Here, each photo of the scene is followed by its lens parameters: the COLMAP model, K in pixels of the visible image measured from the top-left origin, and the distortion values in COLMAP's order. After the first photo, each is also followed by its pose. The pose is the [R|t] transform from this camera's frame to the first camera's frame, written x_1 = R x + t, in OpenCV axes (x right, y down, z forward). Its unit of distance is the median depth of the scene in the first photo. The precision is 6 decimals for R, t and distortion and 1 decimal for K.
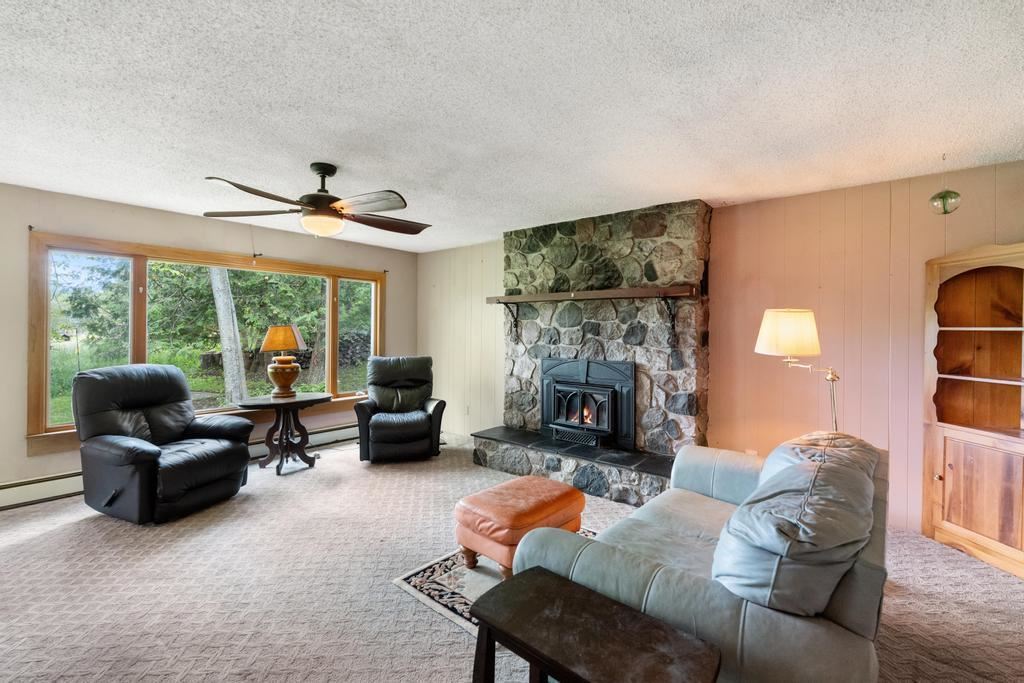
lens RADIAL K [[461.0, 0, 509.9], [0, 461.0, 333.3], [0, 0, 1]] dist [-0.011062, 0.000120]
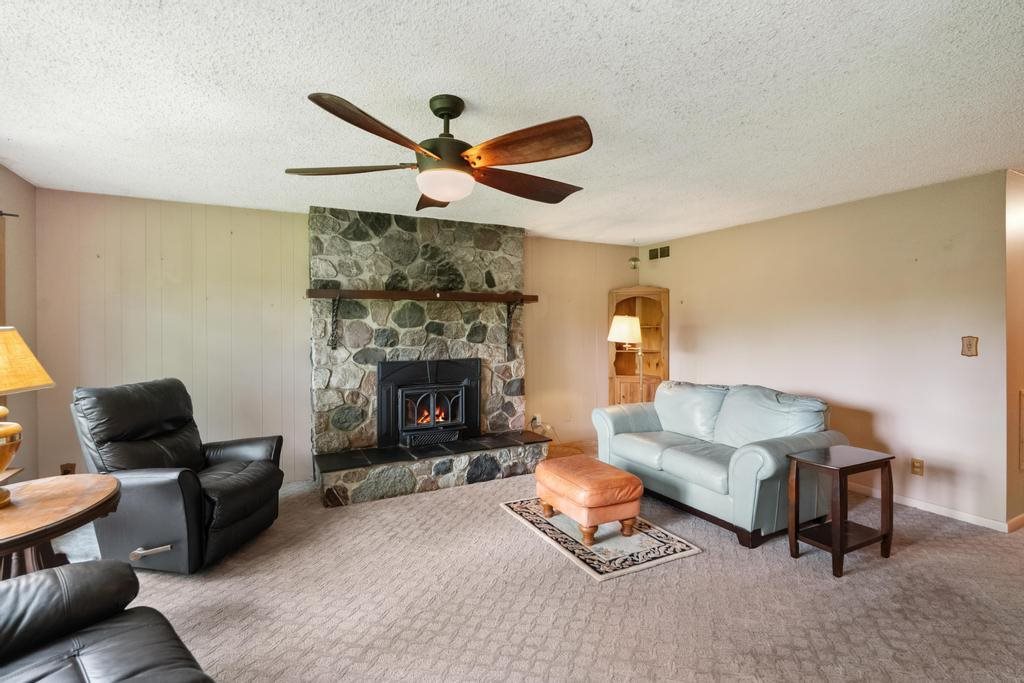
lens RADIAL K [[484.4, 0, 510.6], [0, 484.4, 335.6], [0, 0, 1]] dist [-0.003626, -0.000058]
pose [[0.370302, -0.024630, 0.928585, -0.791323], [0.015915, 0.999670, 0.020169, -0.014686], [-0.928775, 0.007310, 0.370572, 0.475312]]
